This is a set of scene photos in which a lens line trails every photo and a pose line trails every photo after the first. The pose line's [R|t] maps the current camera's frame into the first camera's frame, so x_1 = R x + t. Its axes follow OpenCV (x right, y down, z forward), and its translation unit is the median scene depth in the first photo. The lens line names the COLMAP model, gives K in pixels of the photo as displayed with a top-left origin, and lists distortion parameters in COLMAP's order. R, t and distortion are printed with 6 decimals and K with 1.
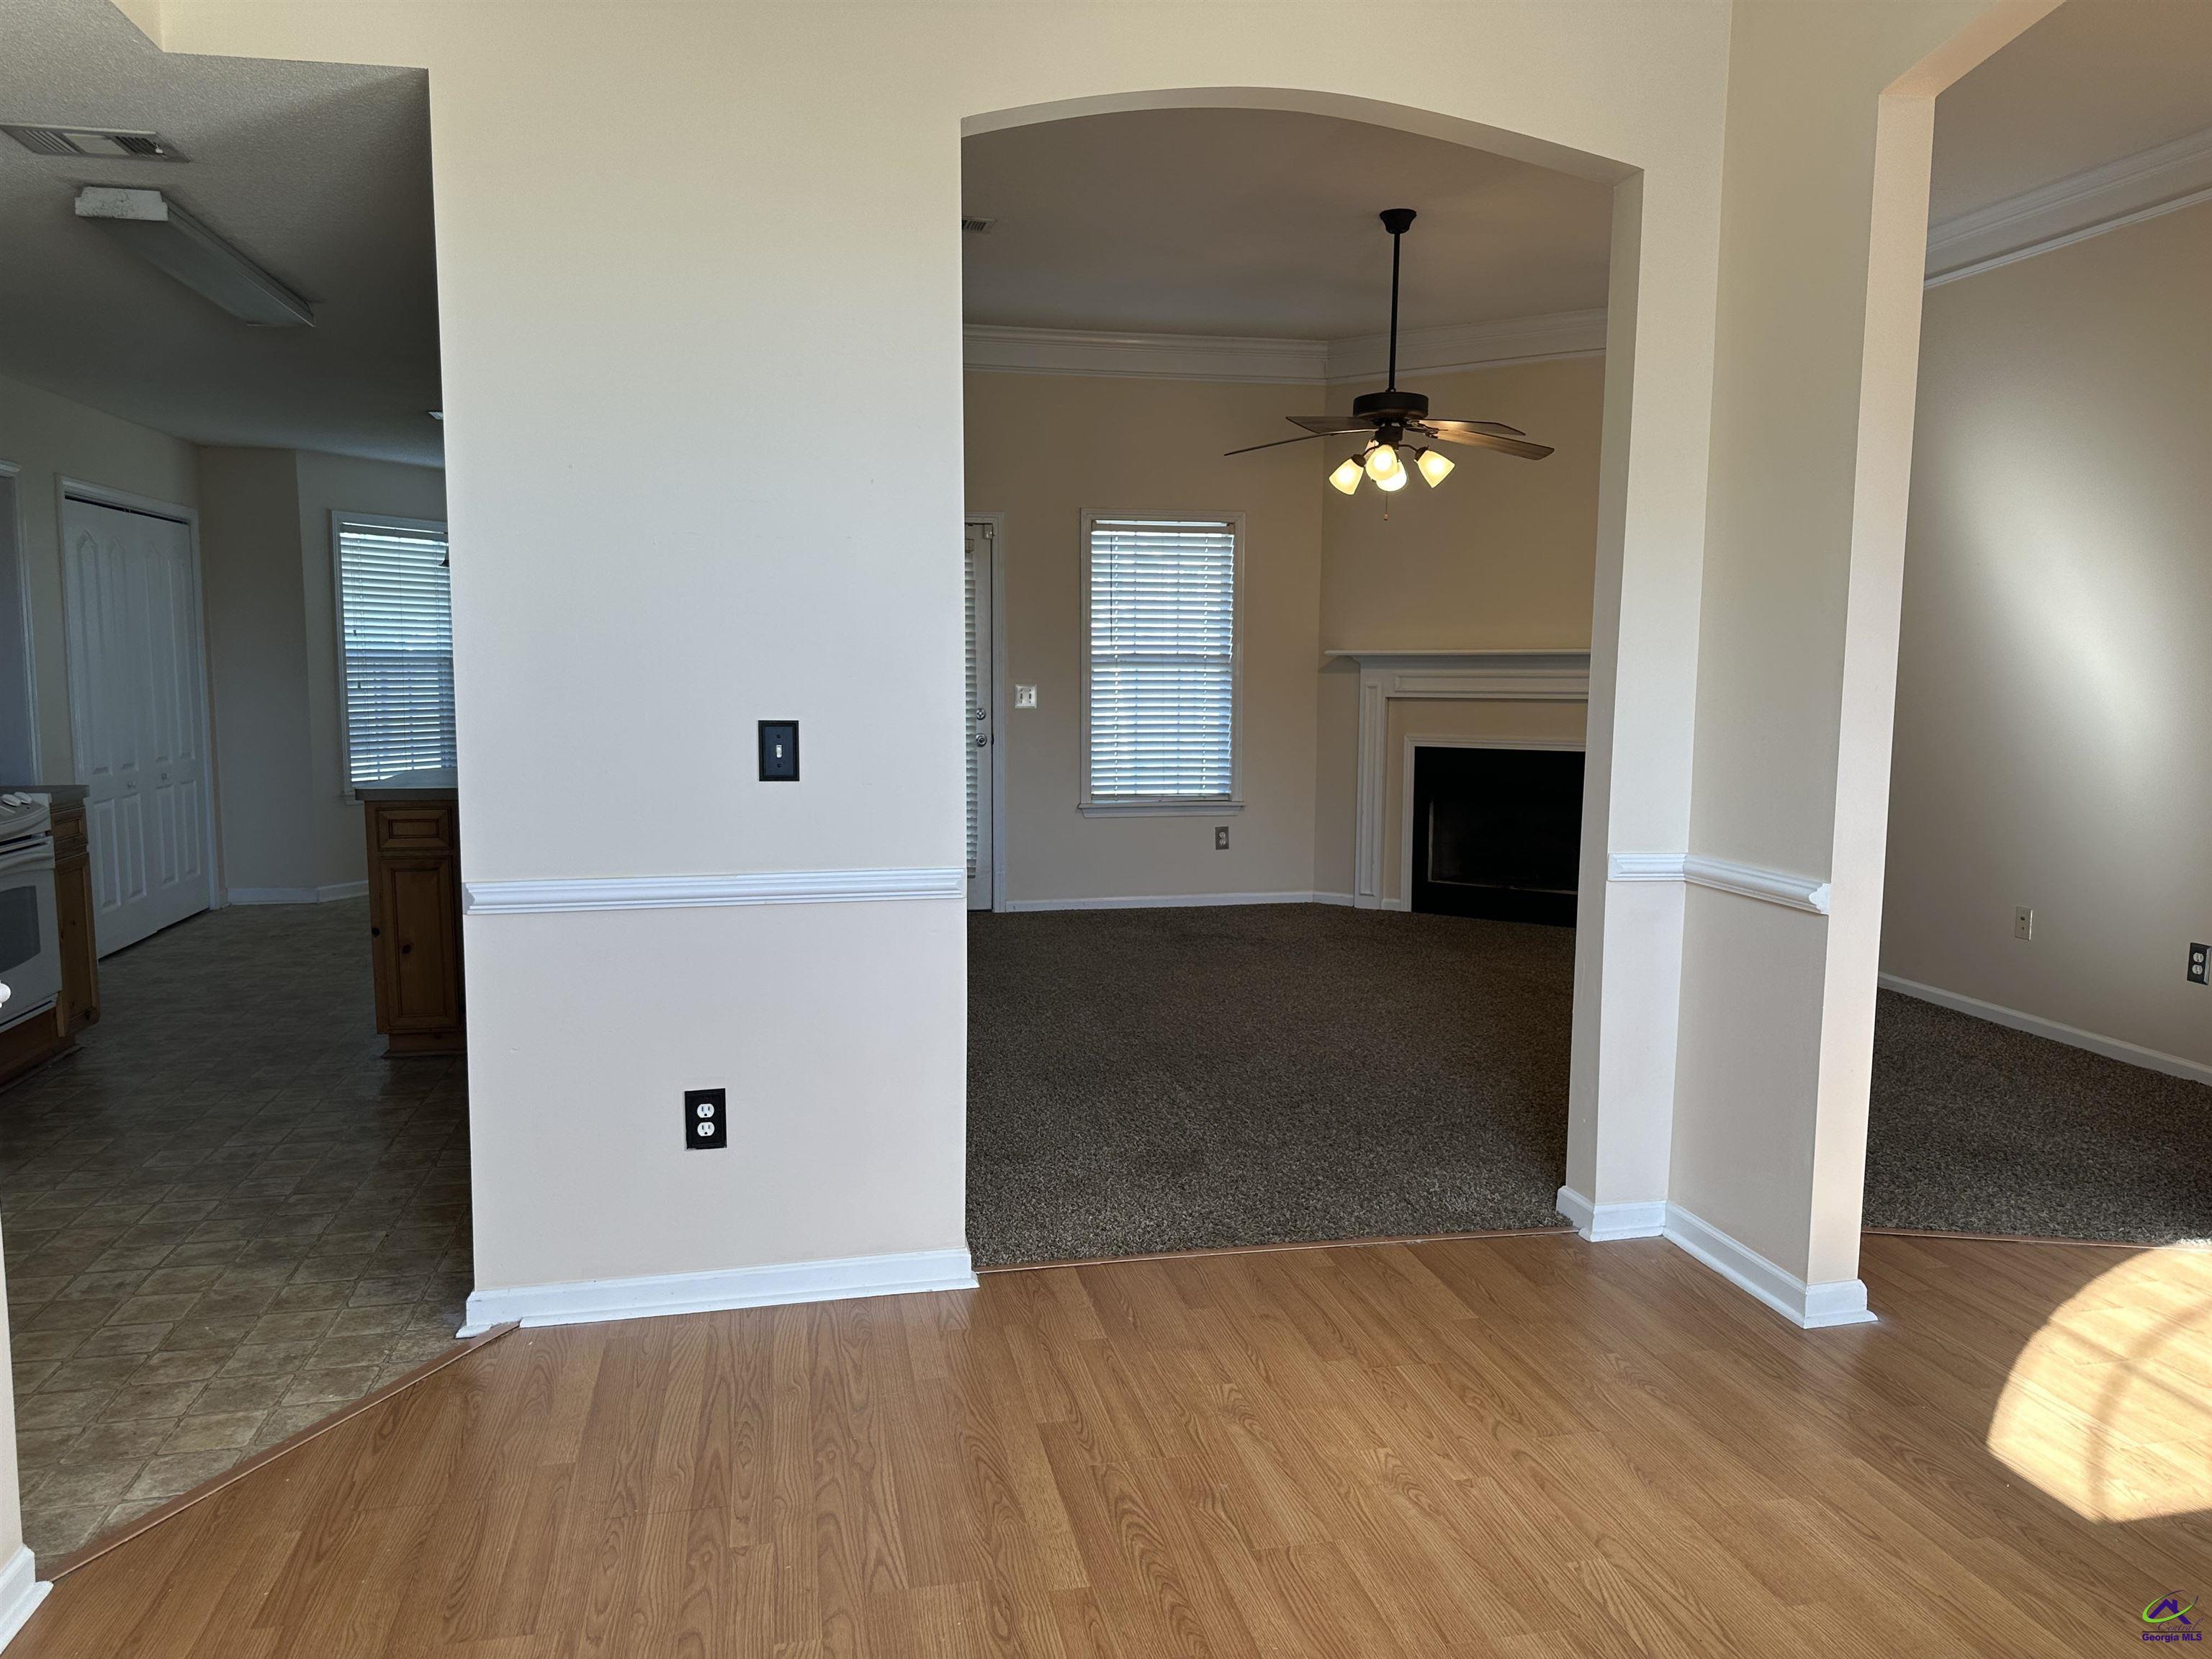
lens RADIAL K [[1572.6, 0, 1096.9], [0, 1572.6, 833.5], [0, 0, 1]] dist [0.061952, -0.059357]
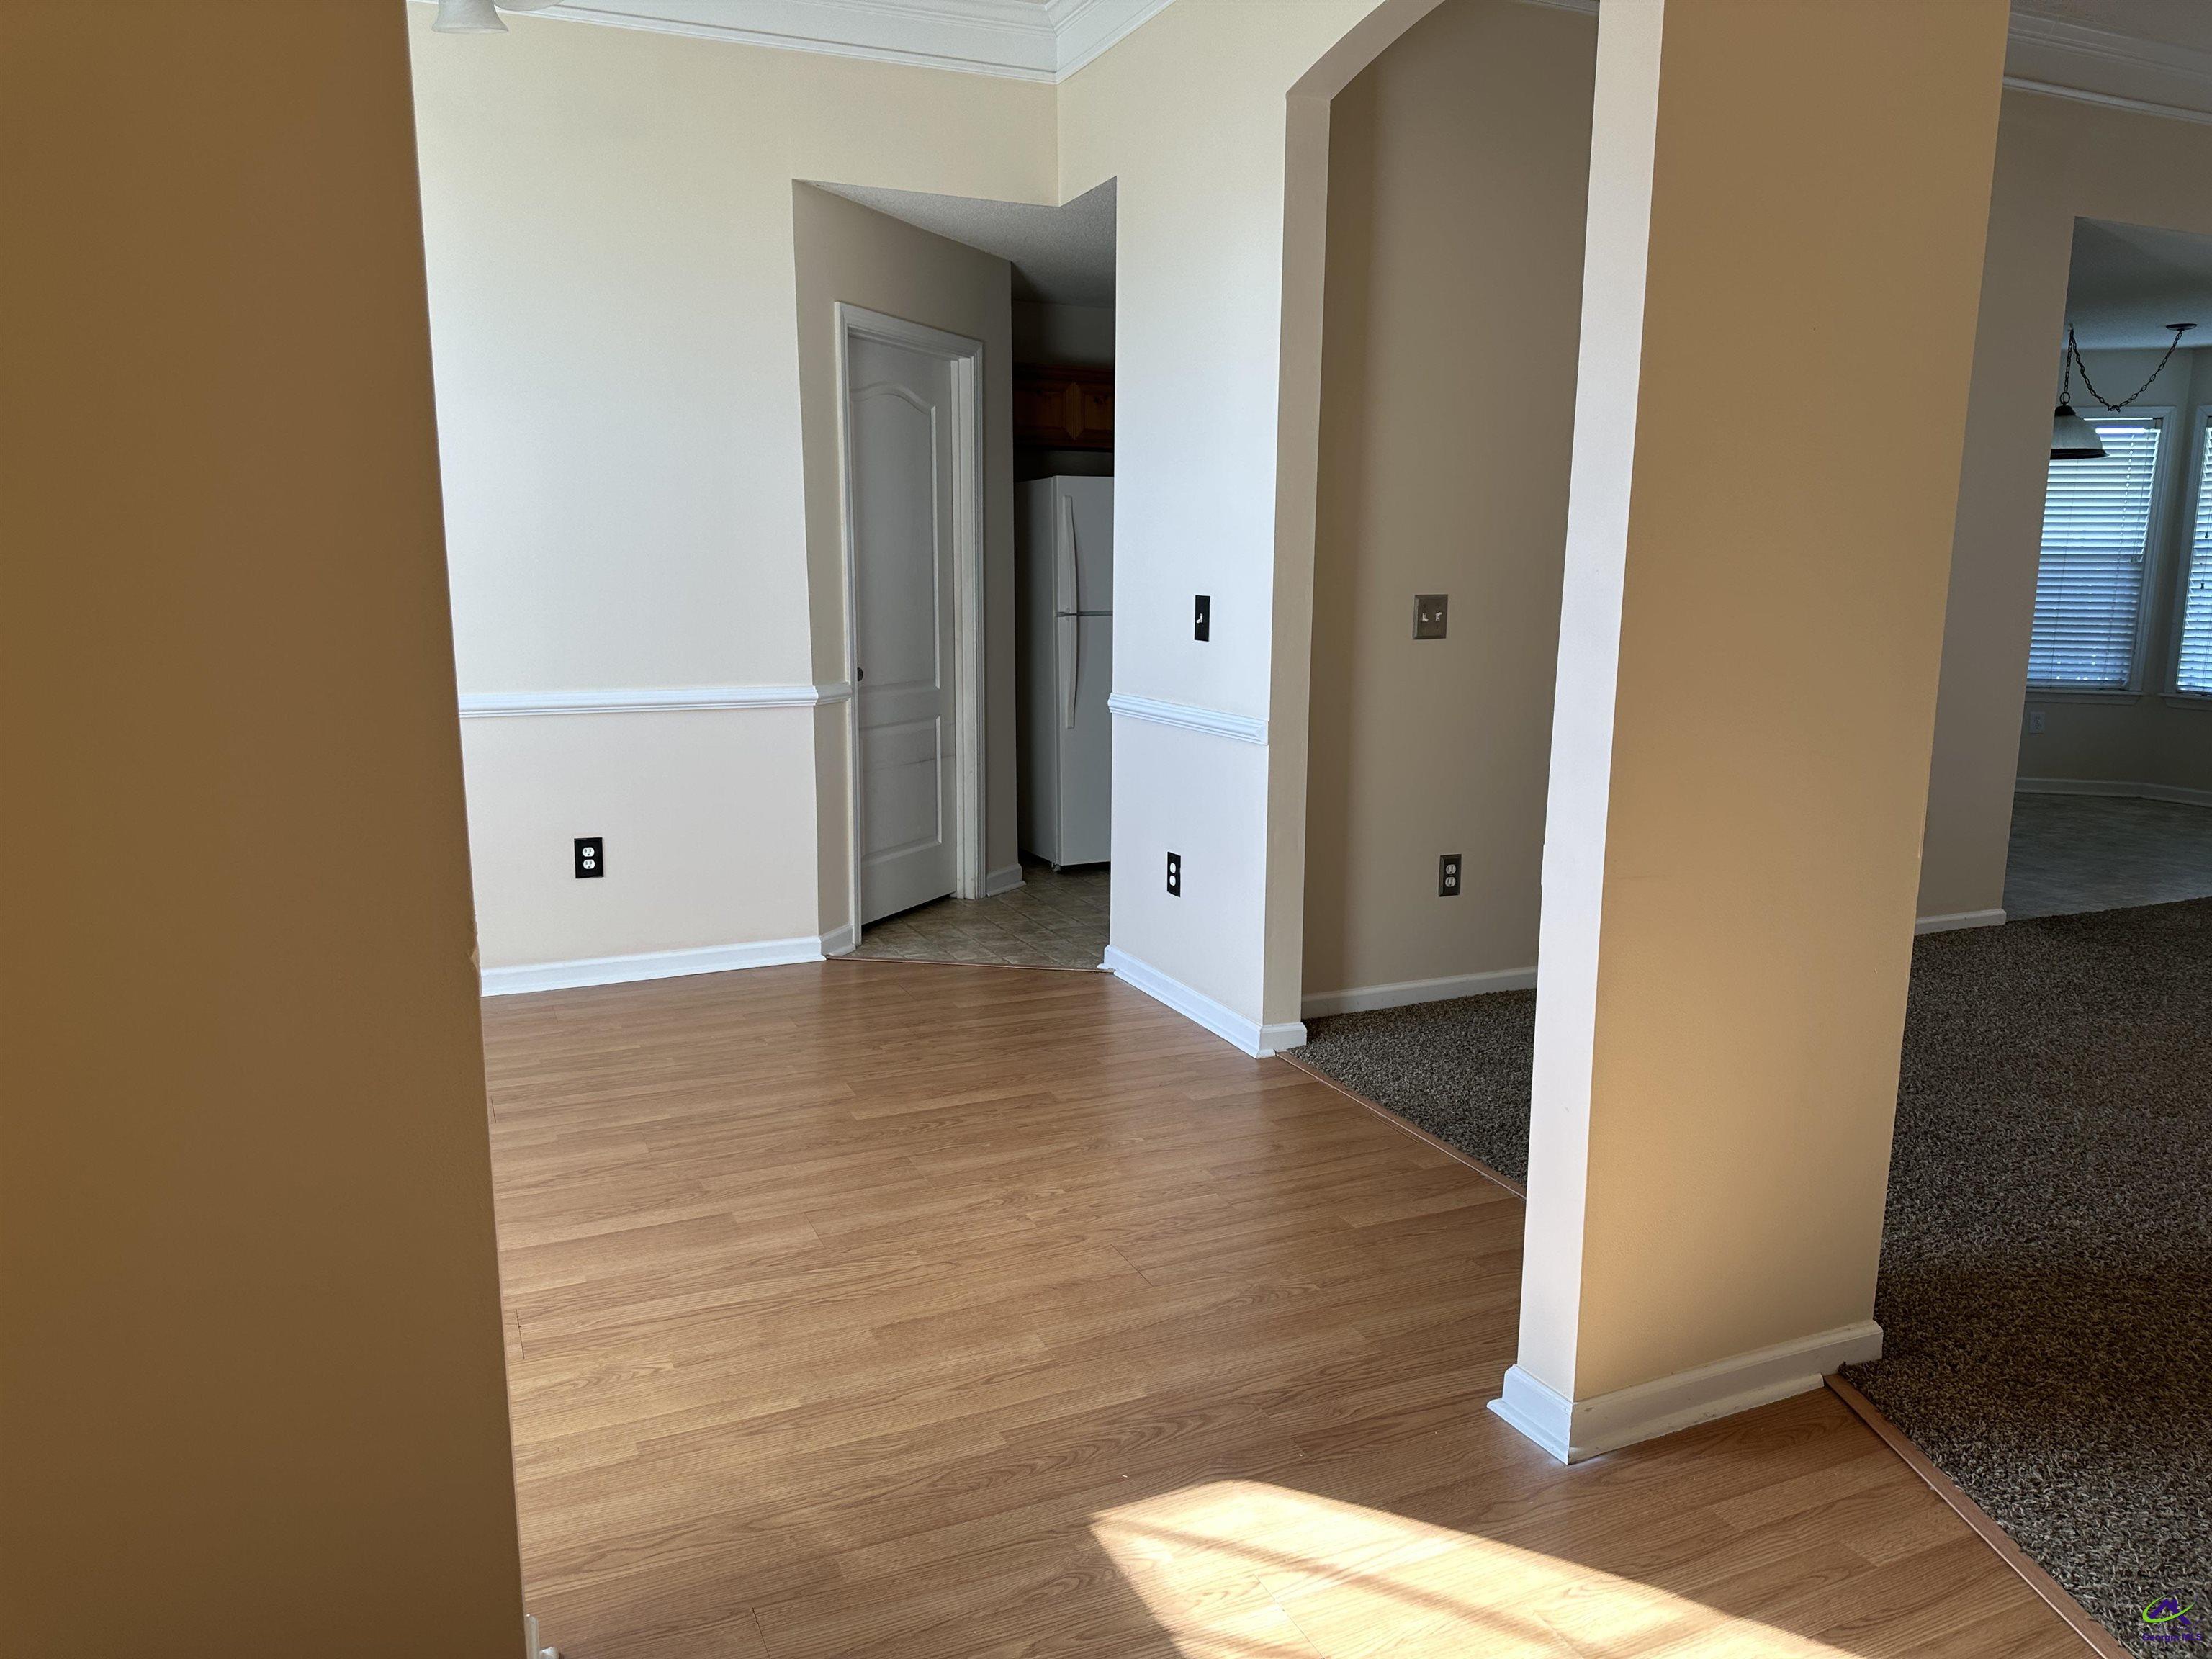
lens RADIAL K [[1572.6, 0, 1091.8], [0, 1572.6, 824.3], [0, 0, 1]] dist [0.061952, -0.059357]
pose [[0.215516, 0.170841, -0.961440, 0.911287], [-0.117081, 0.981995, 0.148249, -0.055195], [0.969456, 0.080616, 0.231638, 0.490019]]
